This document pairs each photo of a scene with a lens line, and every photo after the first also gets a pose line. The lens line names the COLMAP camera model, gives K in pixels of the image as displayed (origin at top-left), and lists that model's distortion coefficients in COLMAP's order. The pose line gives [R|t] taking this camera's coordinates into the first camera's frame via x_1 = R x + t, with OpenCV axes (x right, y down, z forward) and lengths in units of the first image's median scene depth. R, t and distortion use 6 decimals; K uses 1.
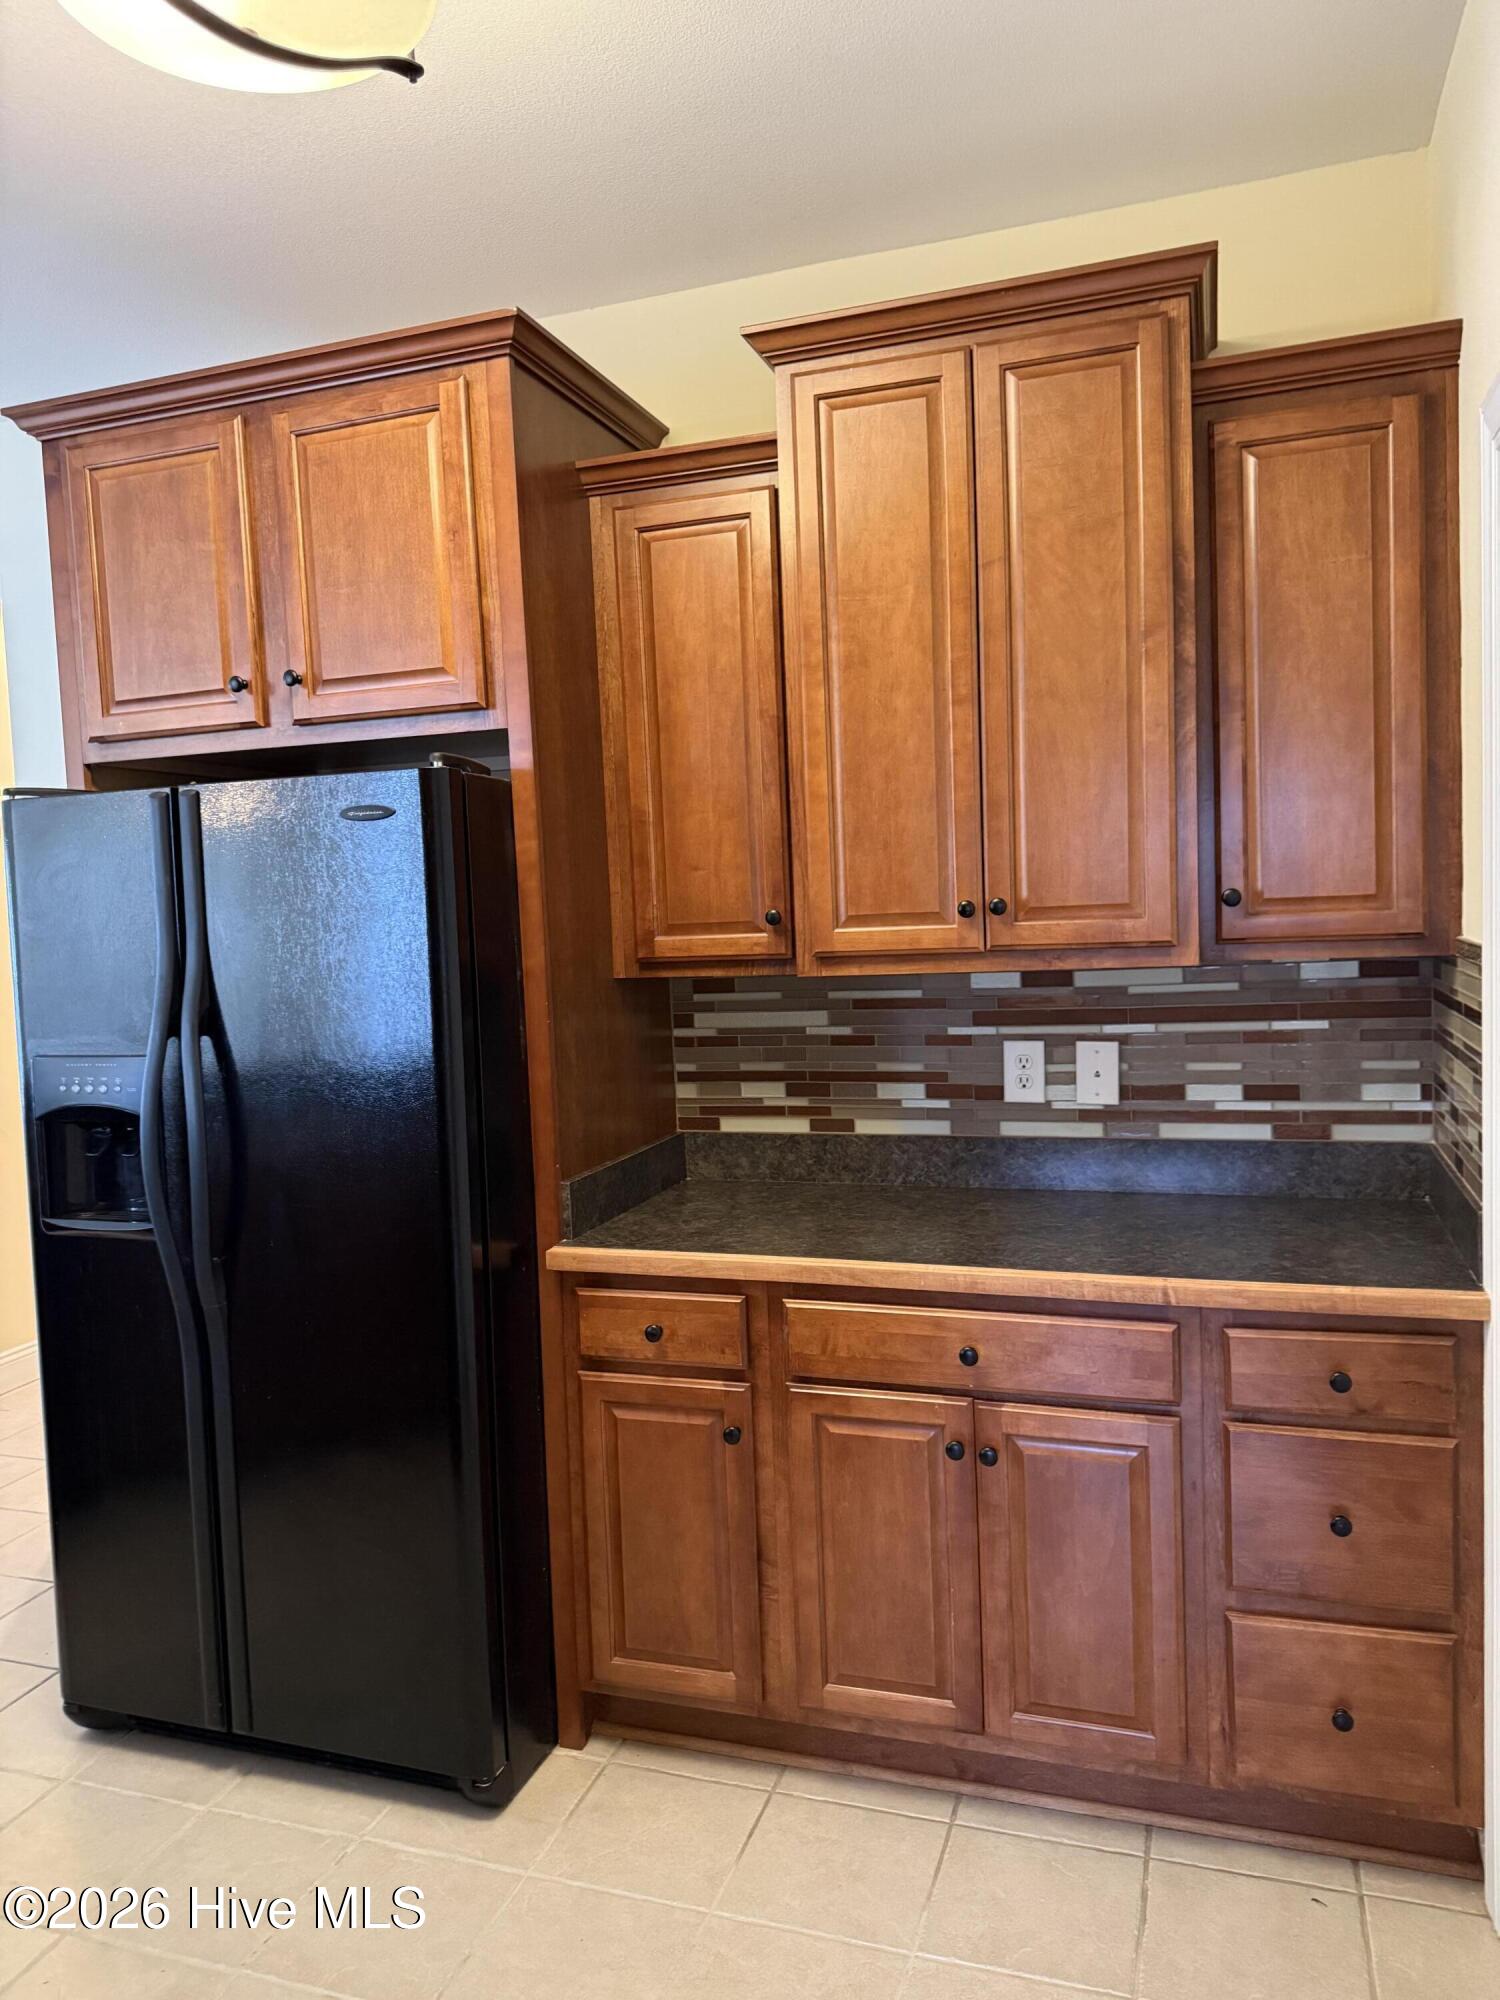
lens RADIAL K [[1367.7, 0, 757.8], [0, 1367.7, 1011.1], [0, 0, 1]] dist [-0.006955, -0.004341]
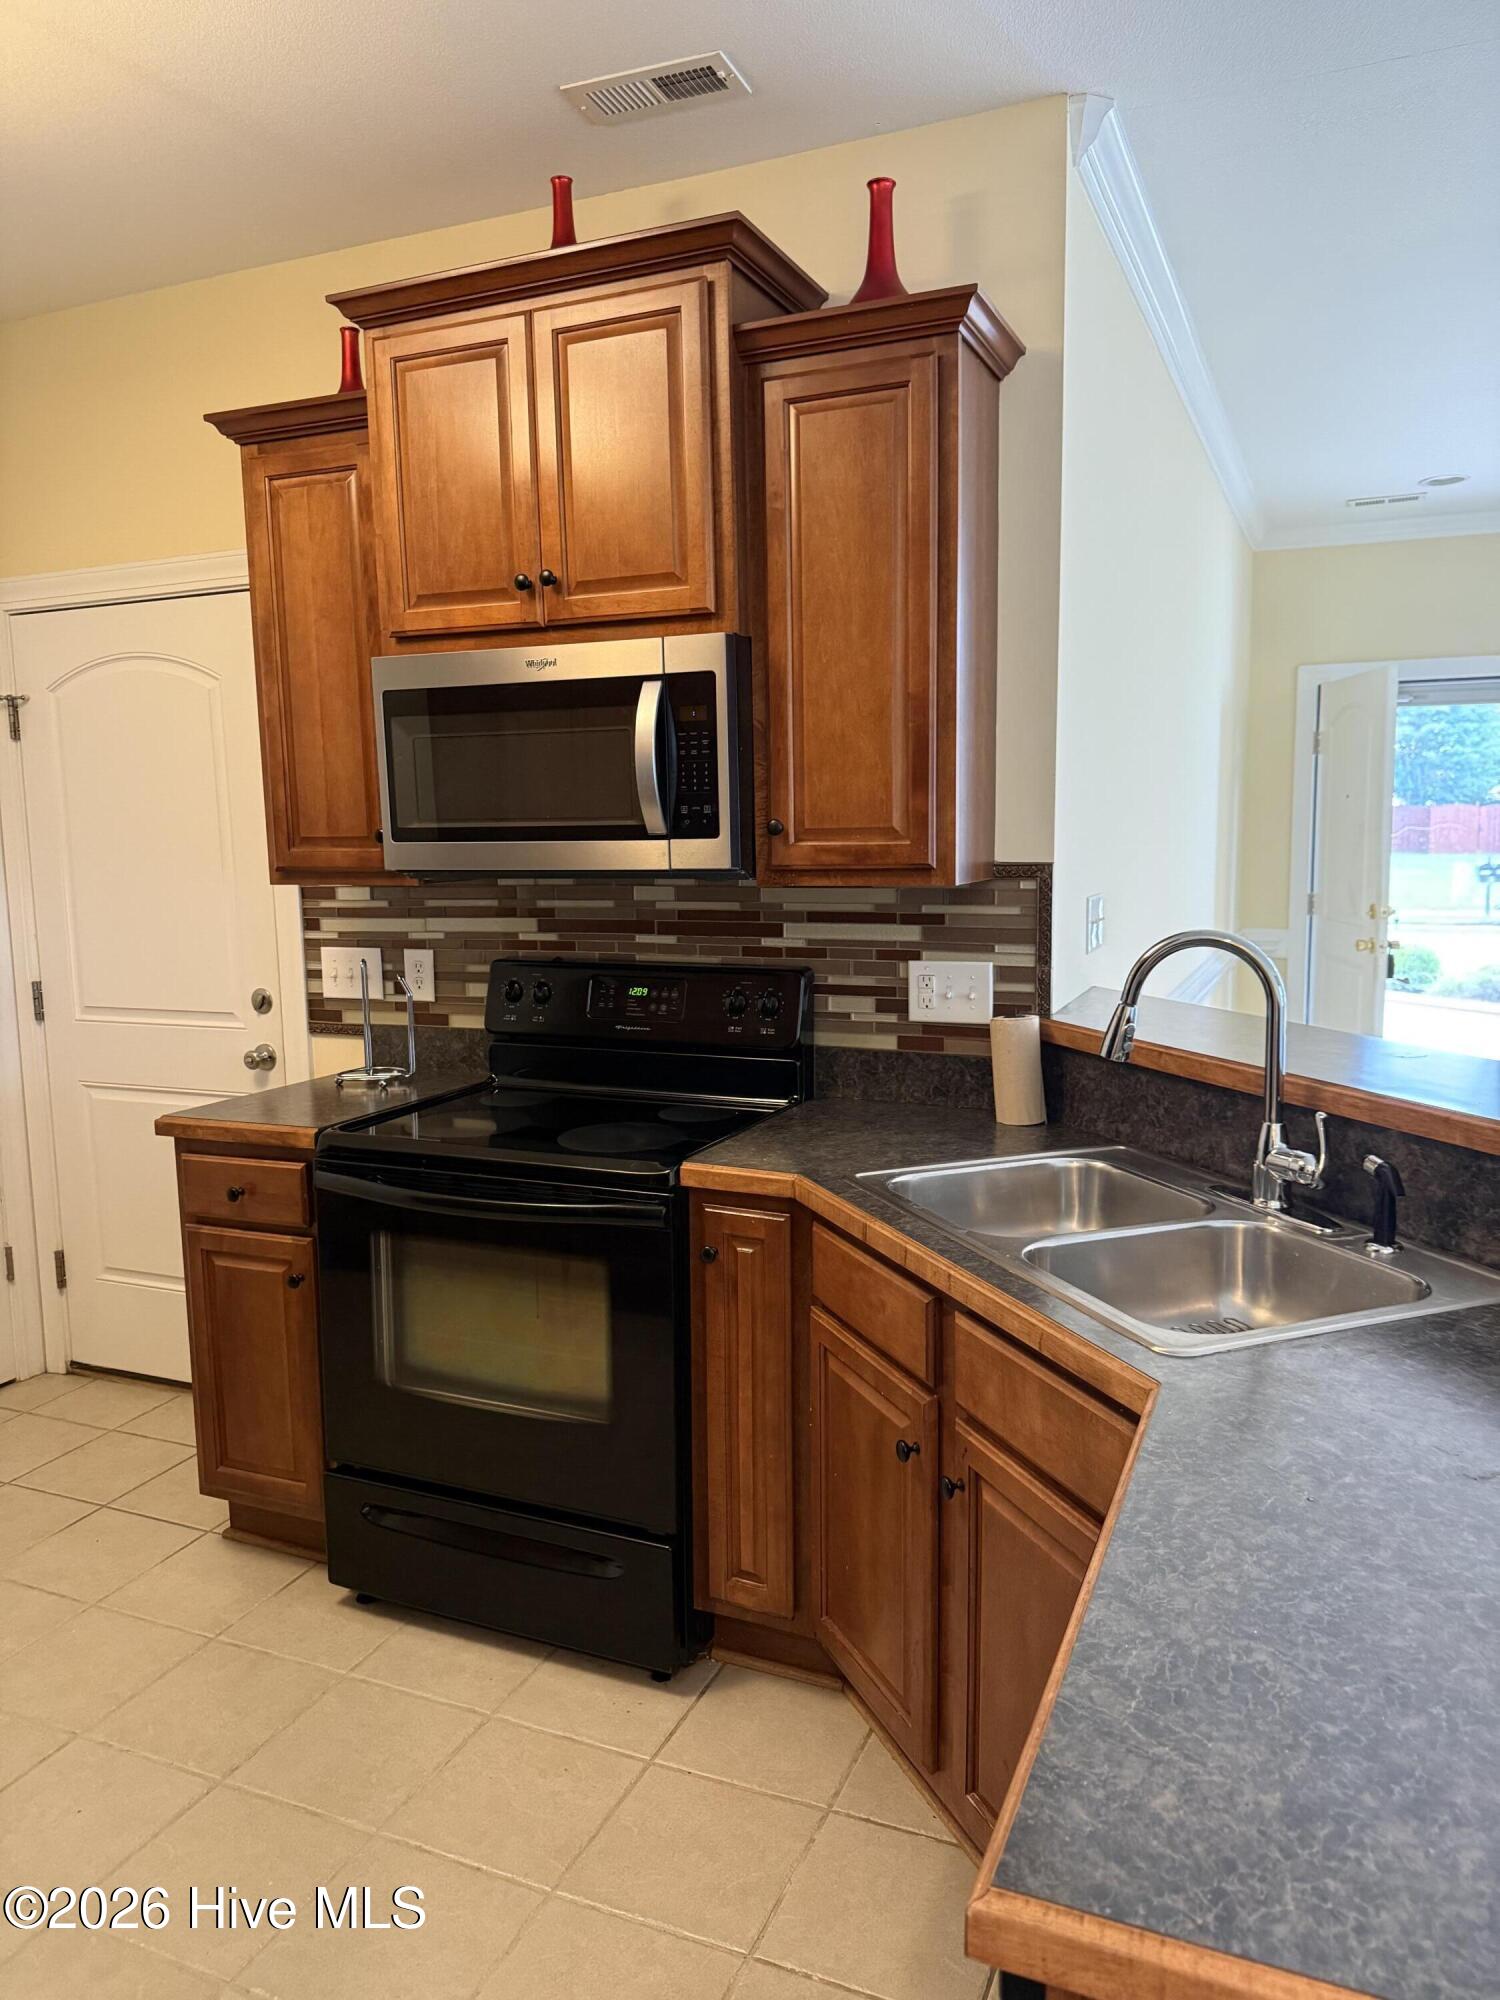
lens RADIAL K [[1433.6, 0, 748.3], [0, 1433.6, 995.6], [0, 0, 1]] dist [-0.000811, 0.002663]
pose [[0.995812, 0.030305, -0.086252, 0.312939], [-0.025771, 0.998251, 0.053204, -0.004012], [0.087714, -0.050758, 0.994852, -0.108539]]
